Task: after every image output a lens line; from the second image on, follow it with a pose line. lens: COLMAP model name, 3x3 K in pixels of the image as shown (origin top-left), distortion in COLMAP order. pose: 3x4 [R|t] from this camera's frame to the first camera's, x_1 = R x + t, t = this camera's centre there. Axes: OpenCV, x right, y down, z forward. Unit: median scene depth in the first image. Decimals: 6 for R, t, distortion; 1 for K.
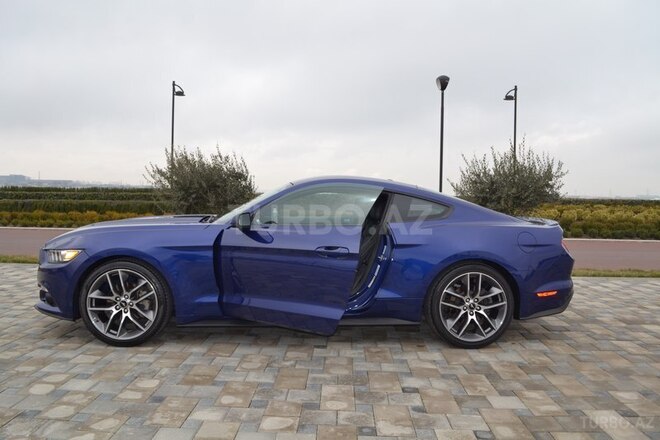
lens RADIAL K [[501.8, 0, 330.0], [0, 501.8, 220.0], [0, 0, 1]] dist [-0.064222, 0.003139]
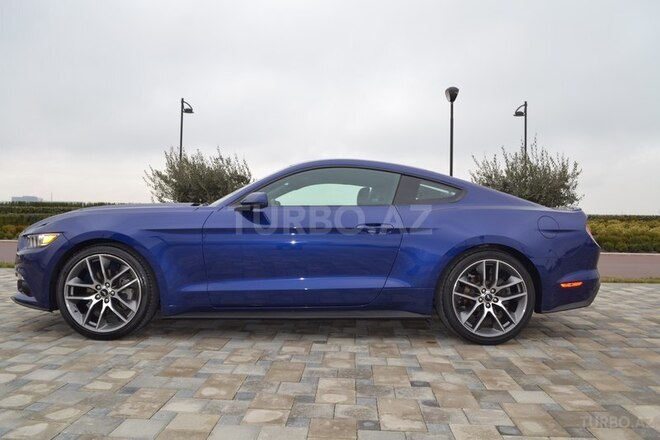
lens RADIAL K [[501.8, 0, 330.0], [0, 501.8, 220.0], [0, 0, 1]] dist [-0.064222, 0.003139]
pose [[0.999826, -0.000387, -0.018638, 0.016204], [-0.000417, 0.999070, -0.043122, 0.075900], [0.018637, 0.043122, 0.998896, 0.093817]]
